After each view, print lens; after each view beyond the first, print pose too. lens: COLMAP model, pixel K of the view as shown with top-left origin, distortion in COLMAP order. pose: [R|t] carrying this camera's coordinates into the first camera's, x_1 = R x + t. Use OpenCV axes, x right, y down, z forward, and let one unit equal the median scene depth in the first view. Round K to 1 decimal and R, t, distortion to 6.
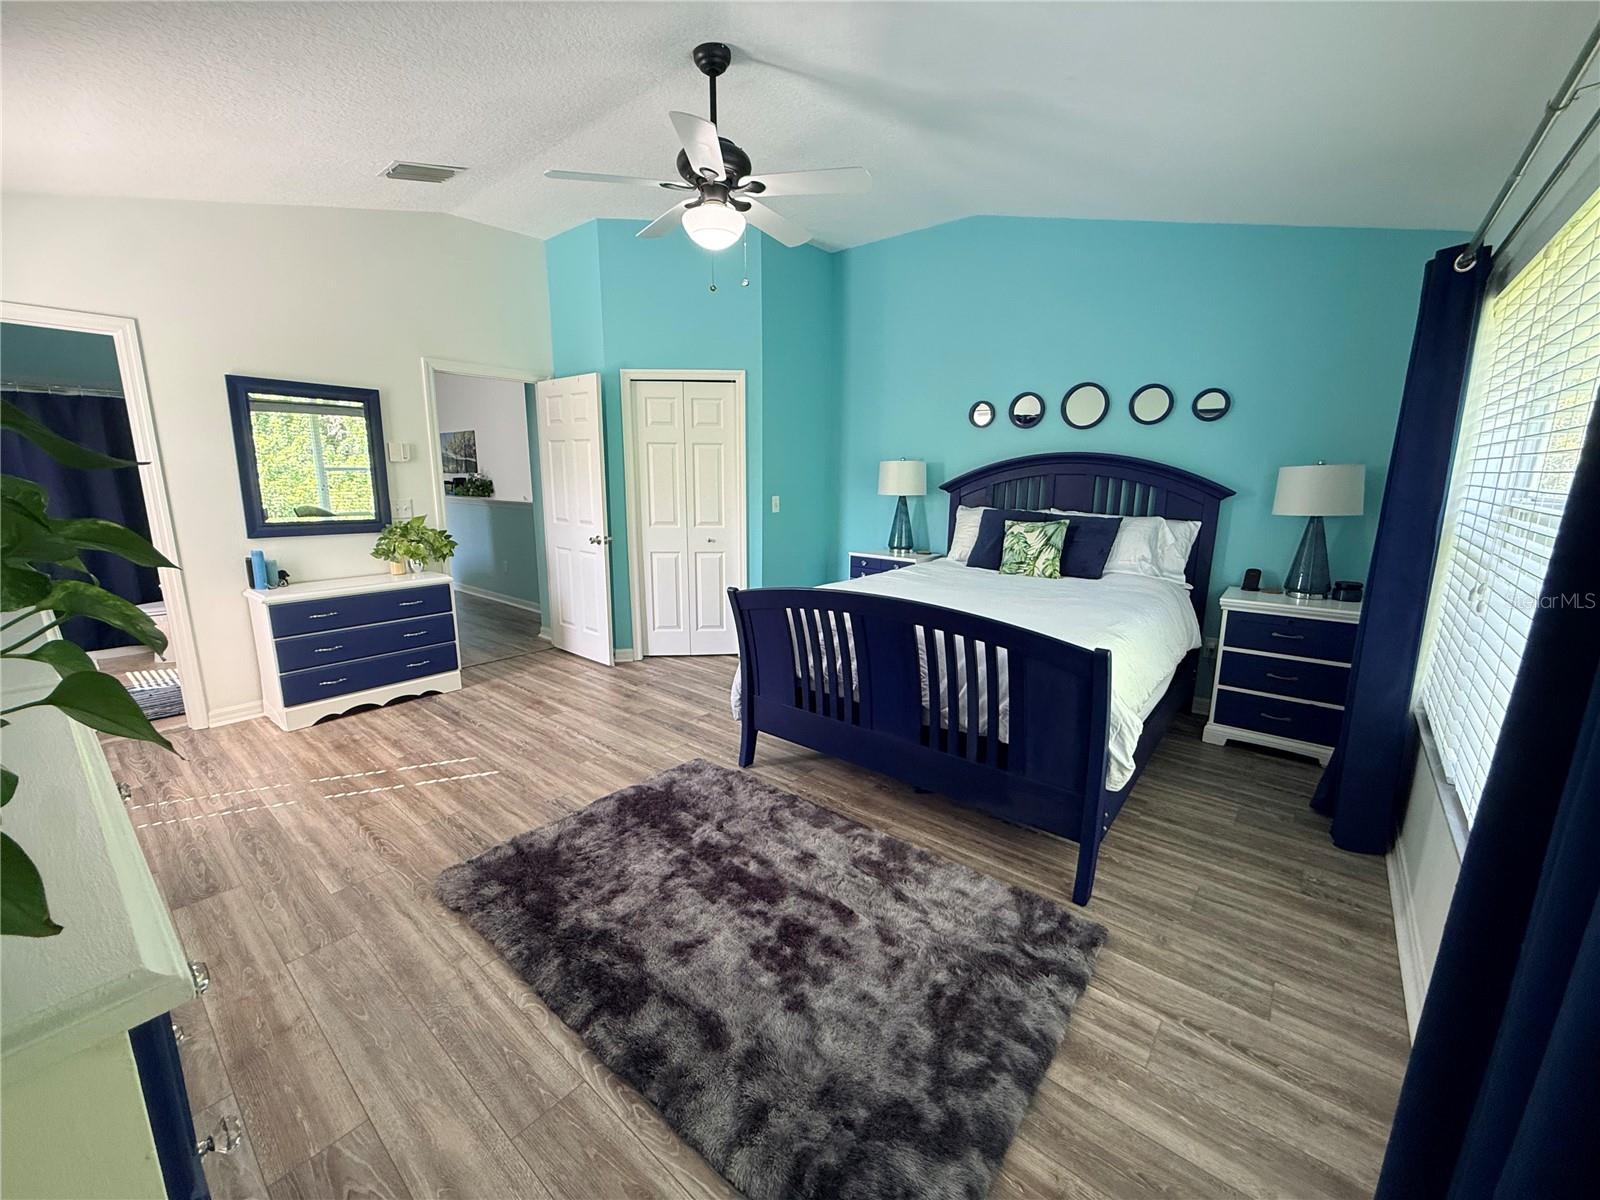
lens RADIAL K [[644.5, 0, 798.6], [0, 644.5, 588.0], [0, 0, 1]] dist [-0.000093, 0.000637]
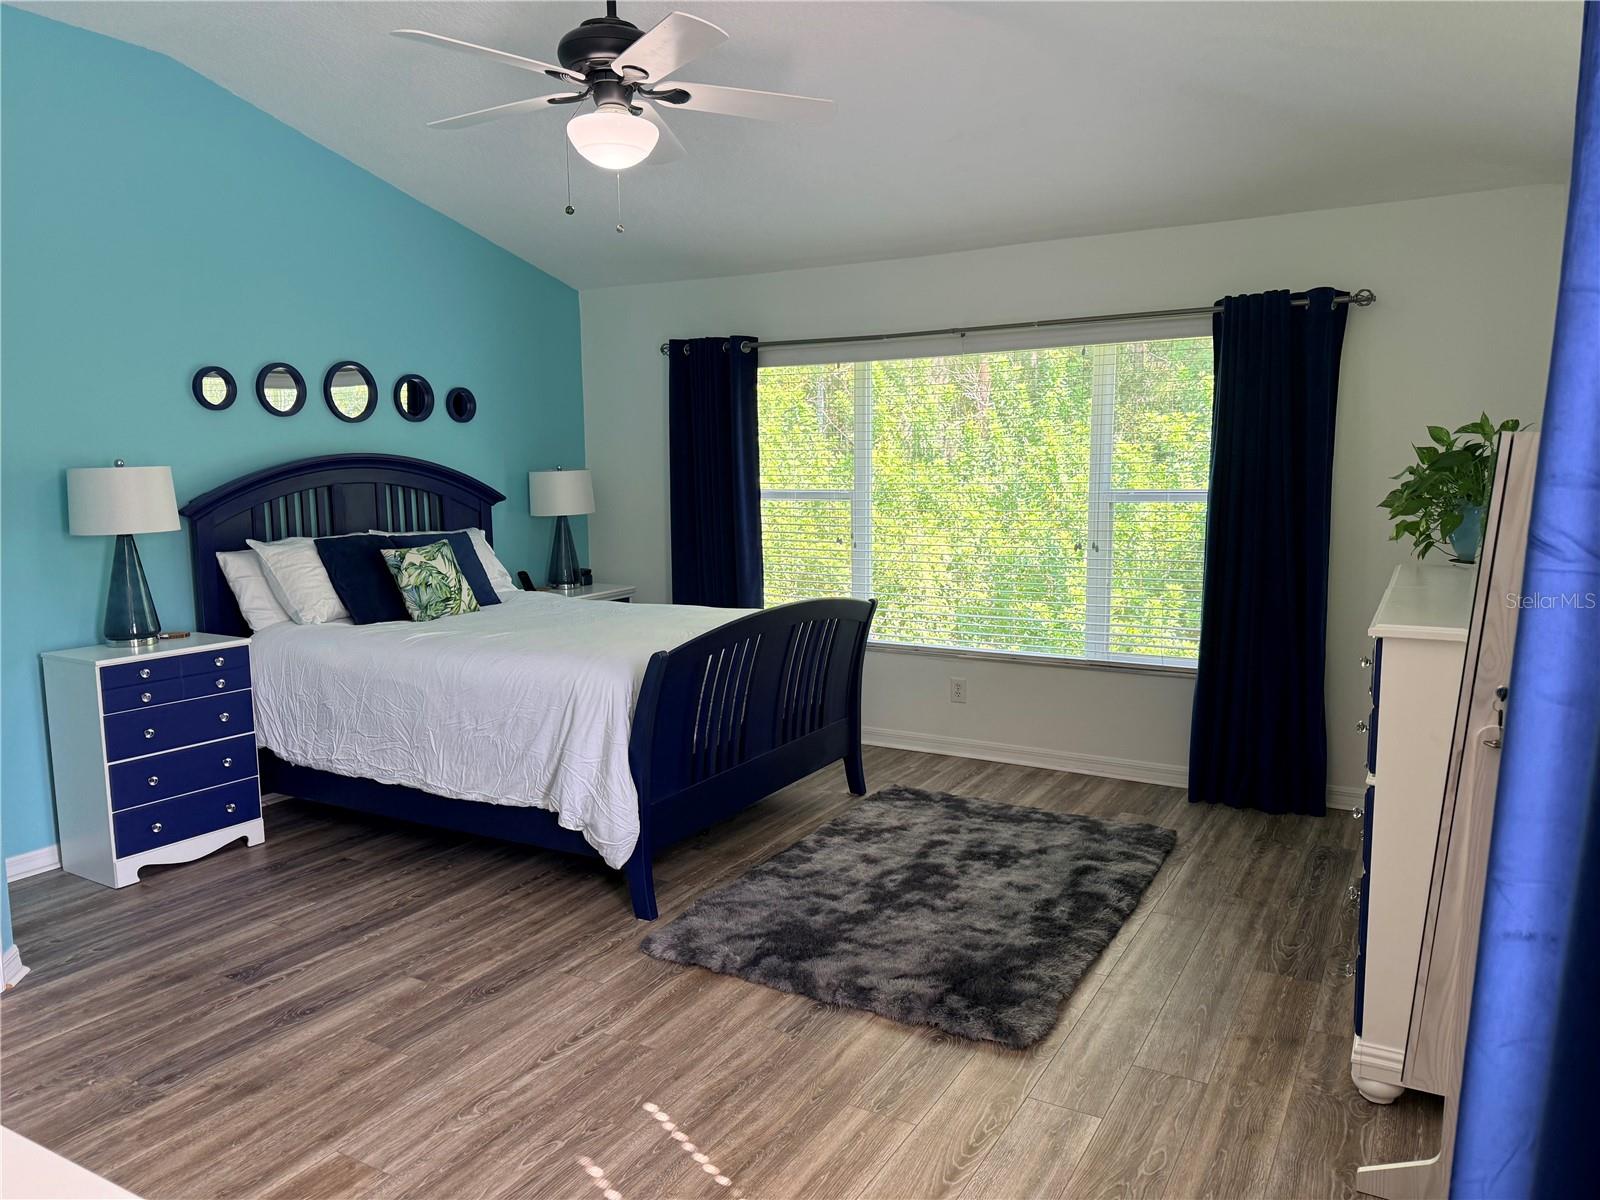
lens RADIAL K [[1115.8, 0, 799.6], [0, 1115.8, 608.7], [0, 0, 1]] dist [0.006993, -0.006076]
pose [[-0.168773, -0.136354, 0.976178, -1.625714], [0.189566, 0.967405, 0.167903, -0.273789], [-0.967254, 0.213387, -0.137424, 1.267108]]
